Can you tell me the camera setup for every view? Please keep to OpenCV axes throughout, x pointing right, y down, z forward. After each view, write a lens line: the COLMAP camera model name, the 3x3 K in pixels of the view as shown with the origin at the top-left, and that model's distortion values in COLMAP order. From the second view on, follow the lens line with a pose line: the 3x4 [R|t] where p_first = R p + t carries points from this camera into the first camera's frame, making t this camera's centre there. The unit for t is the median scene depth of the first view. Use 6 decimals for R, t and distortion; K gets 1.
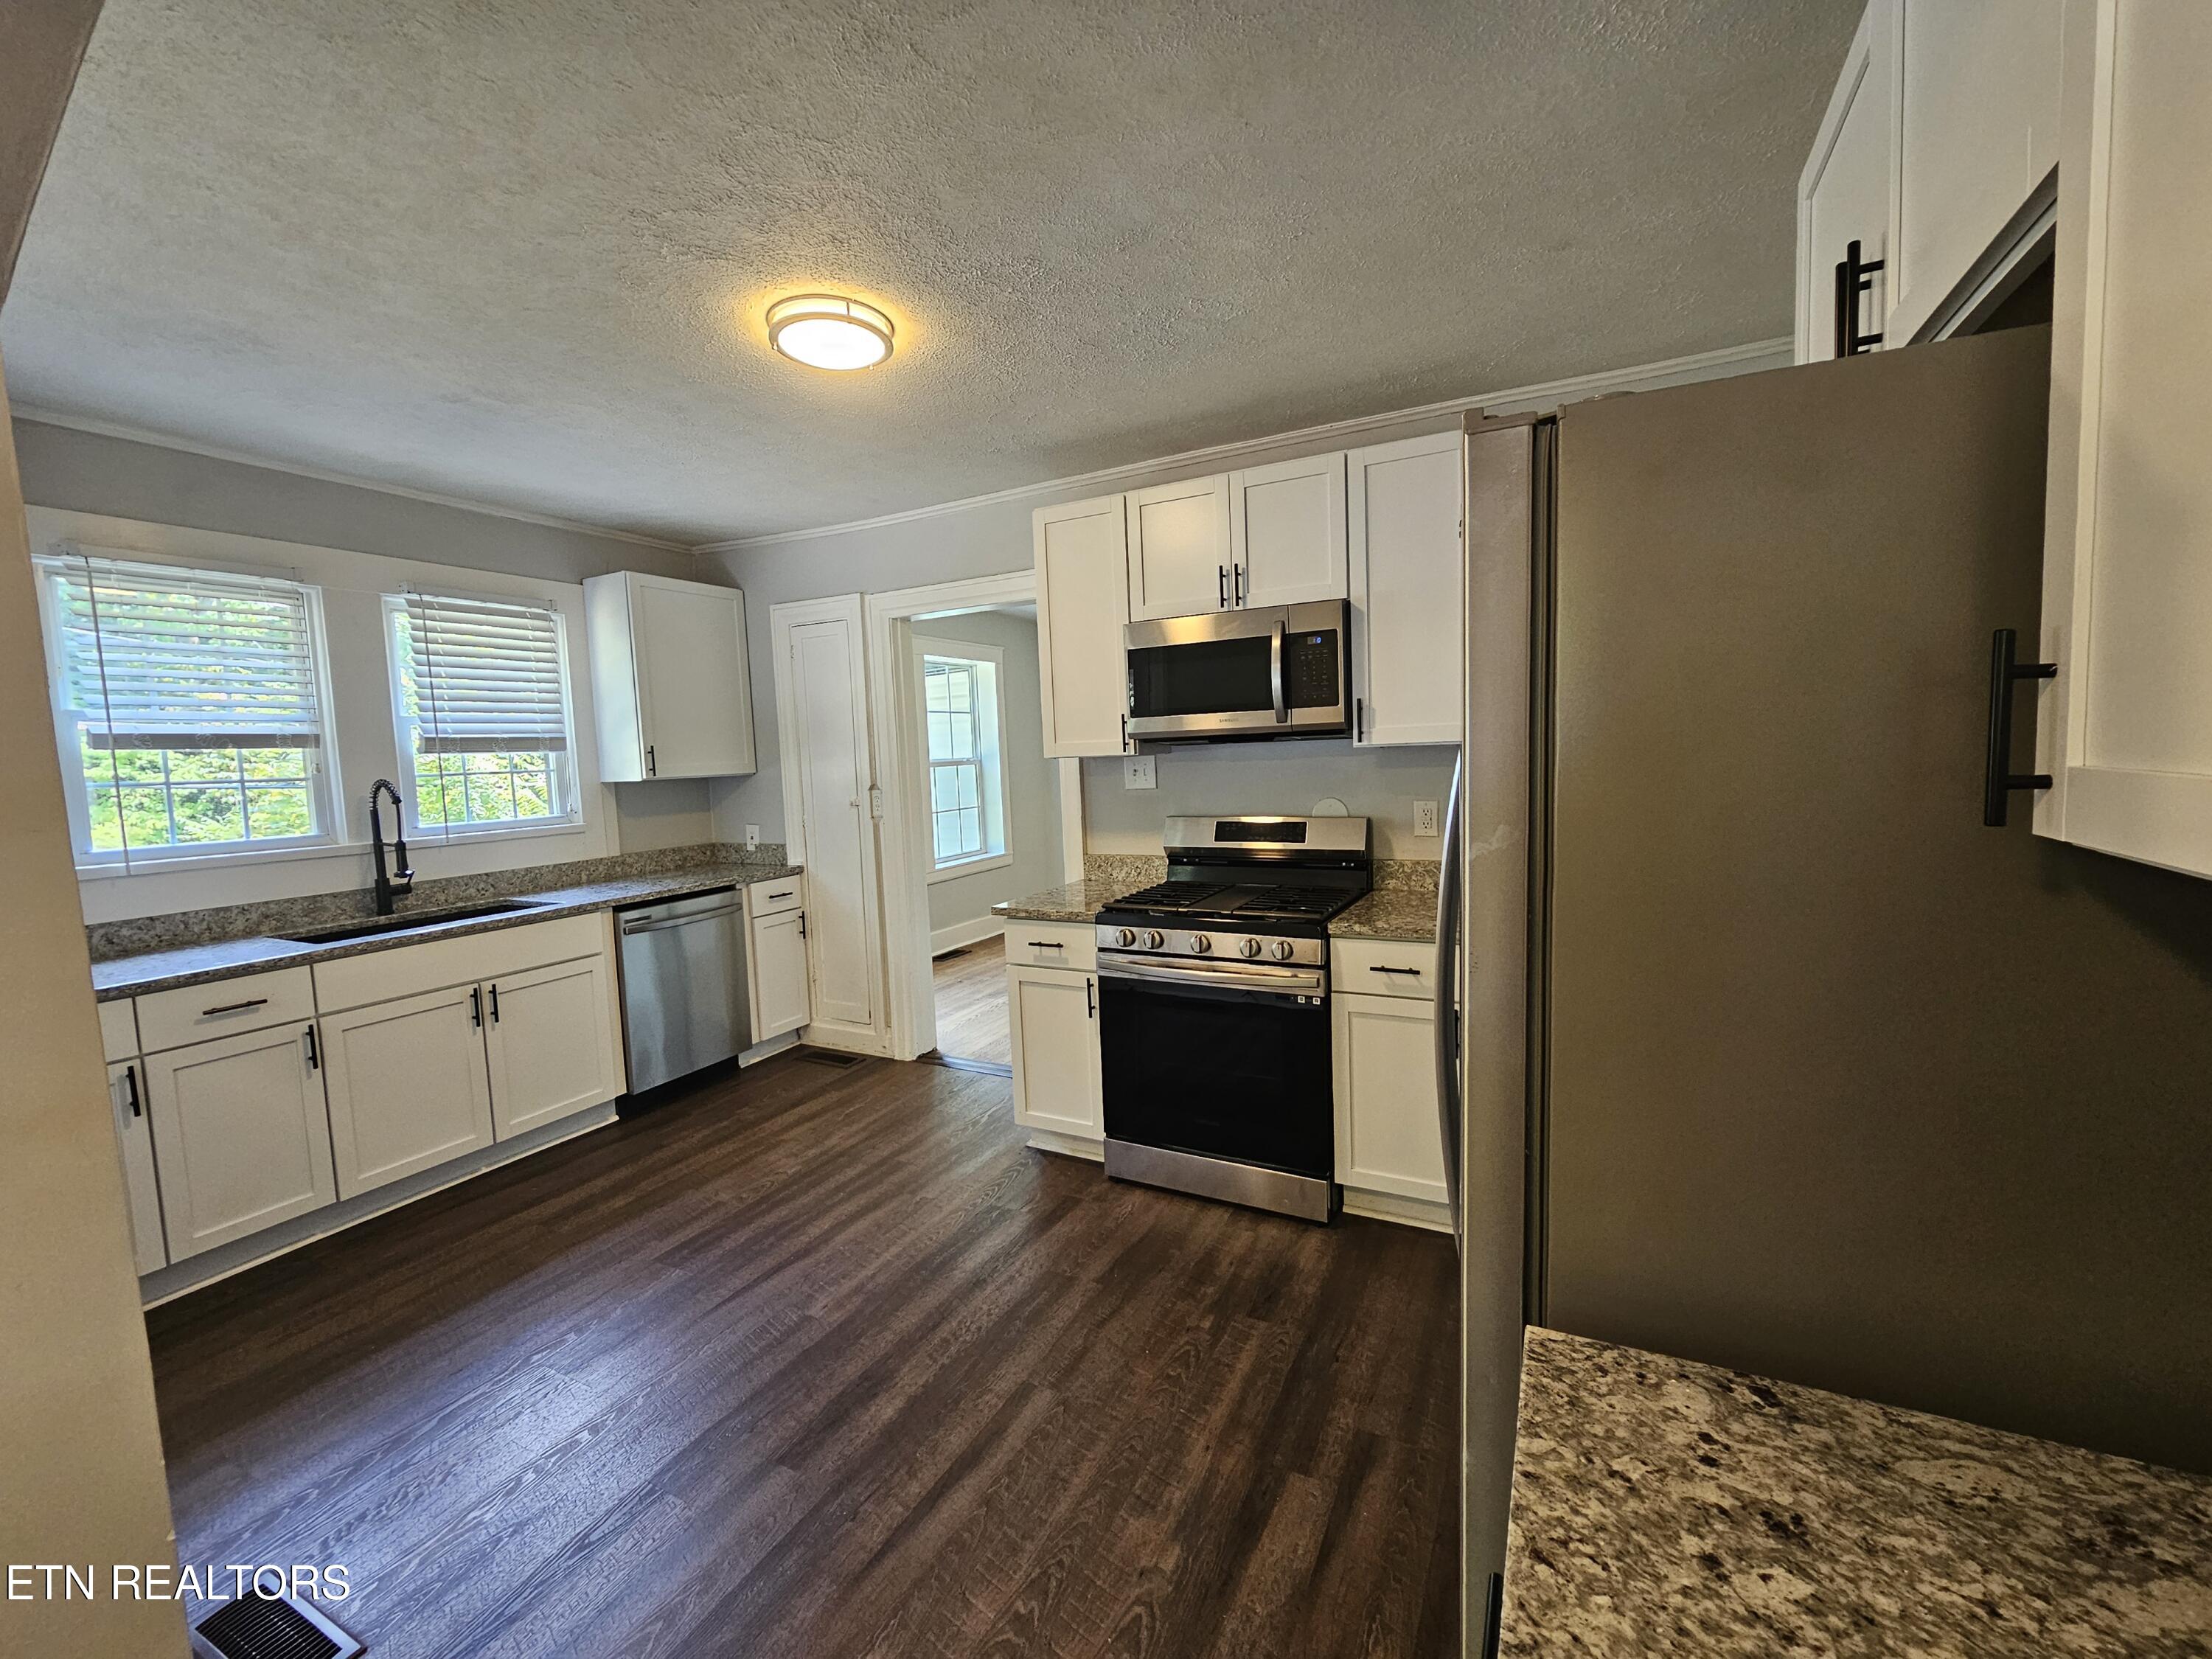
lens RADIAL K [[912.5, 0, 1112.5], [0, 912.5, 828.5], [0, 0, 1]] dist [-0.007576, 0.002890]
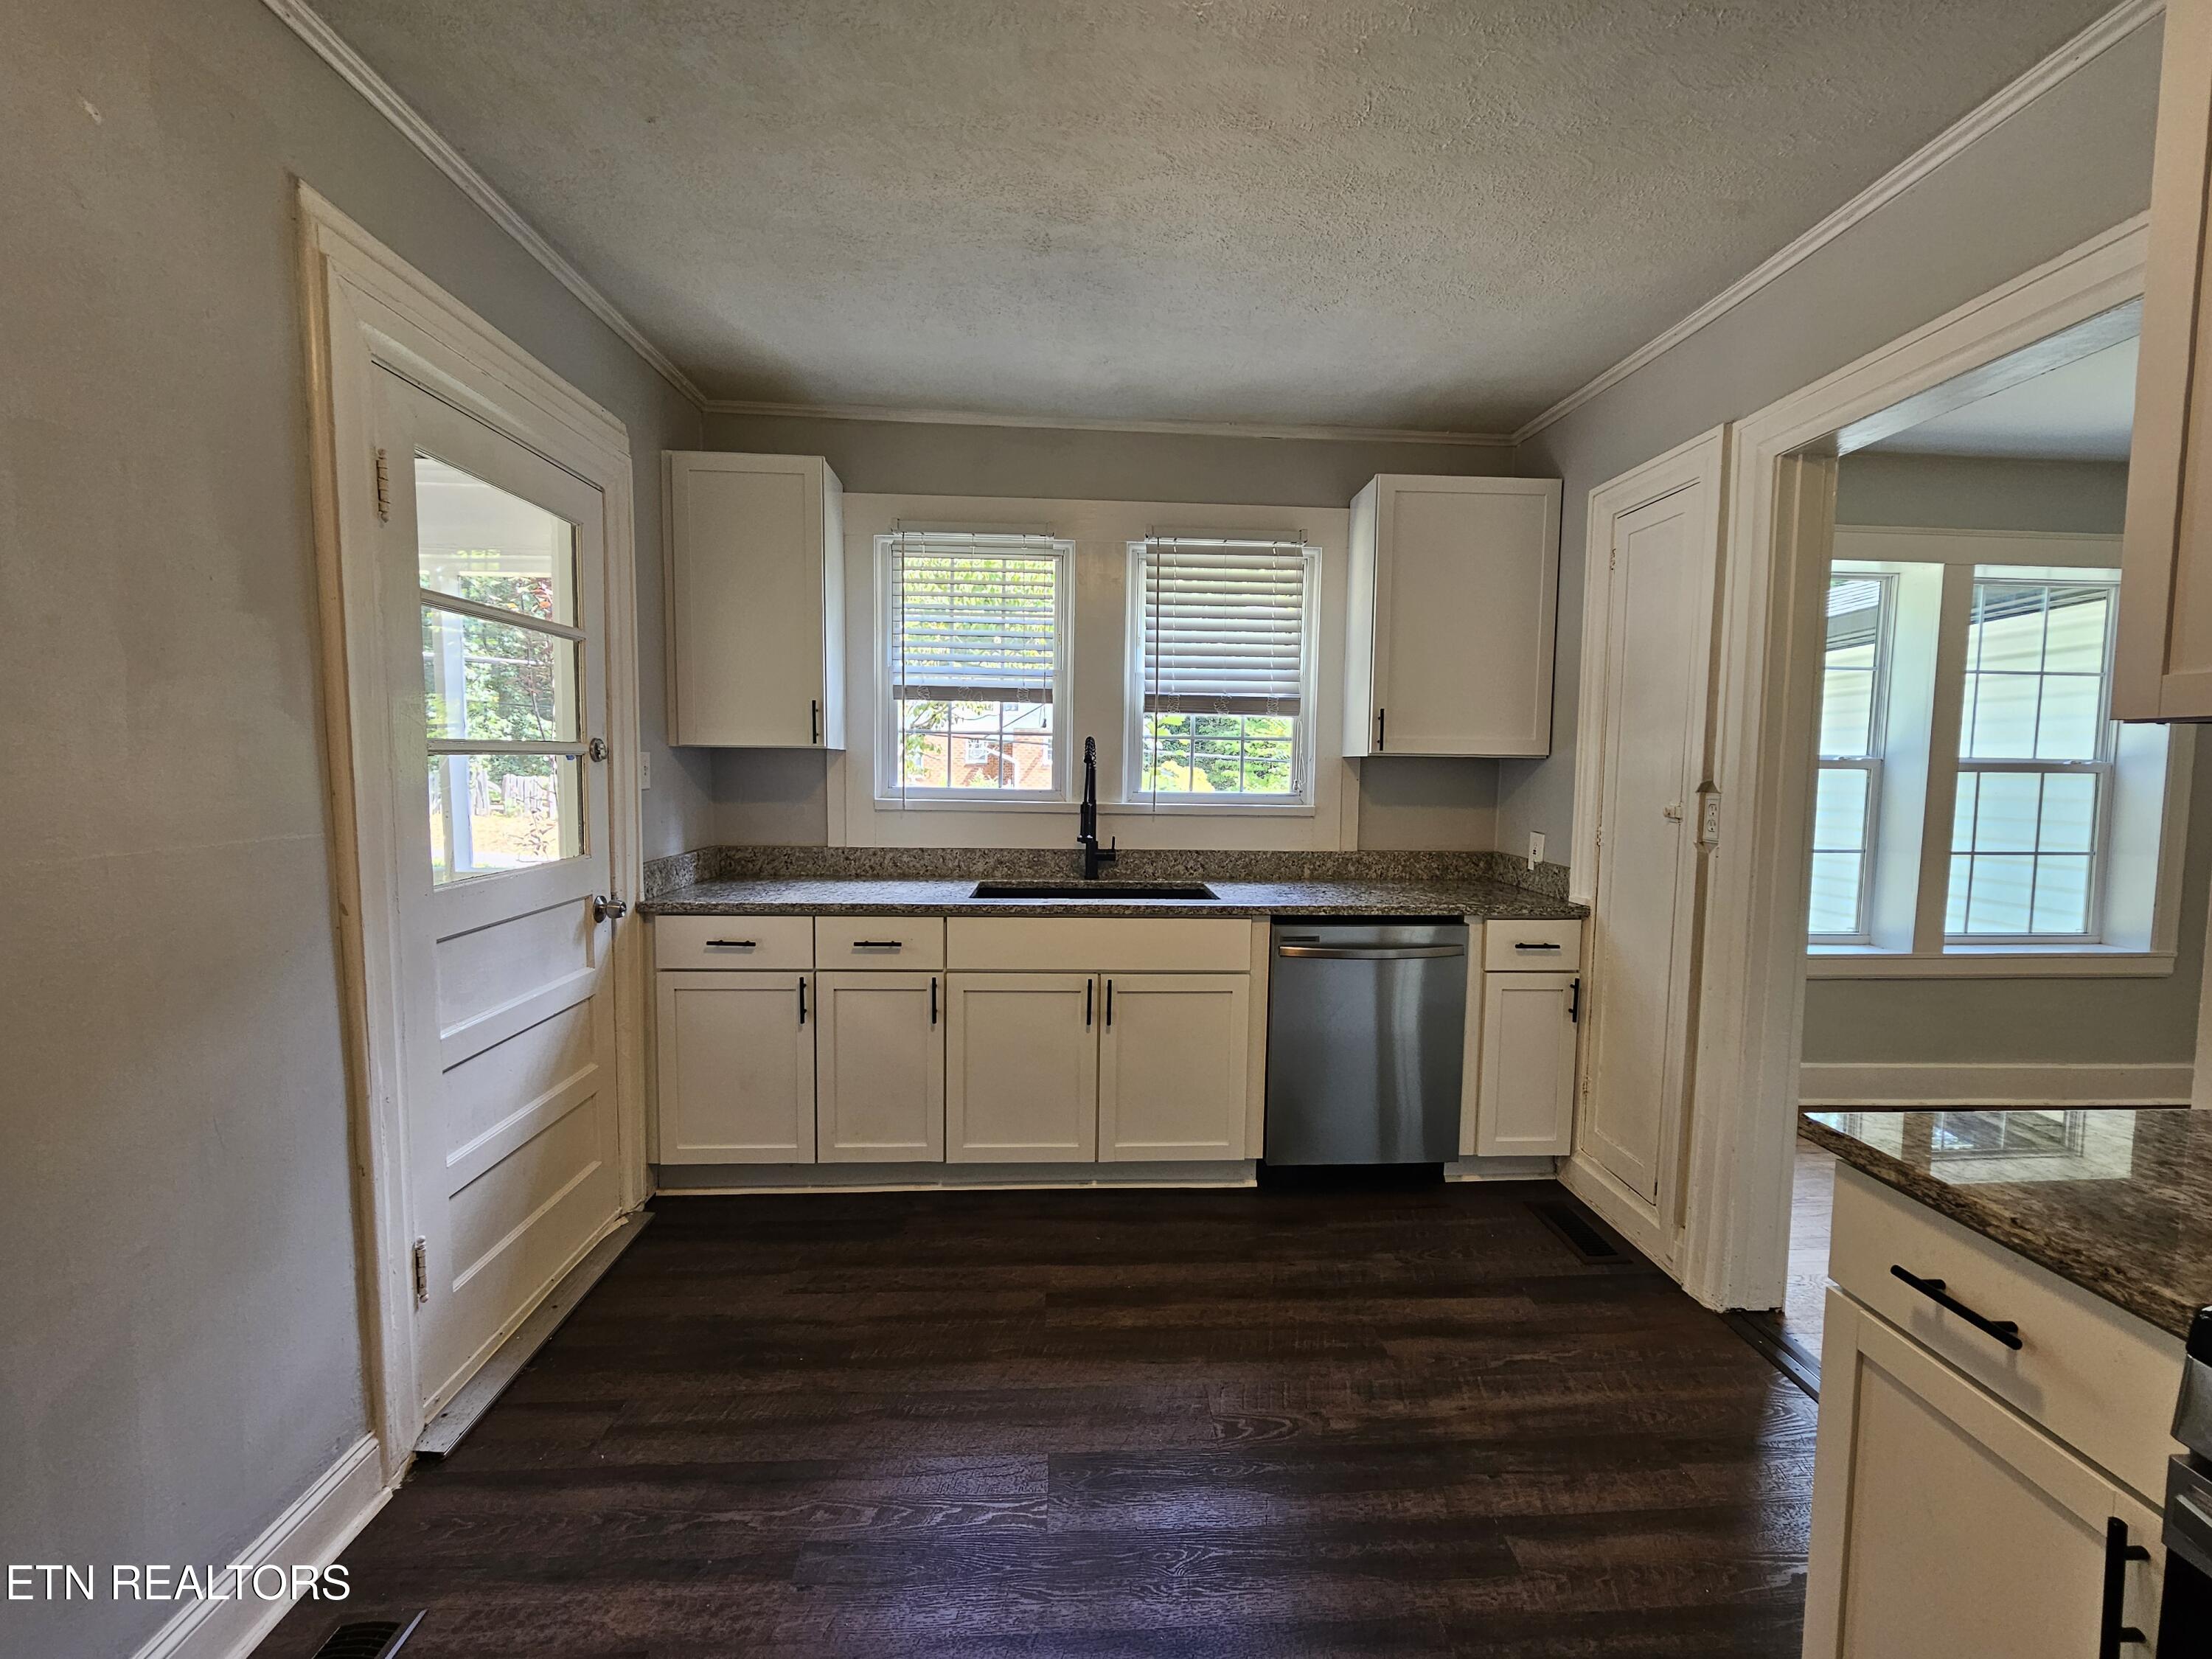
lens RADIAL K [[905.9, 0, 1115.3], [0, 905.9, 828.3], [0, 0, 1]] dist [-0.004990, 0.001343]
pose [[0.504351, 0.109245, -0.856560, 0.024891], [-0.107763, 0.992173, 0.063089, -0.019948], [0.856748, 0.060487, 0.512176, 0.491572]]
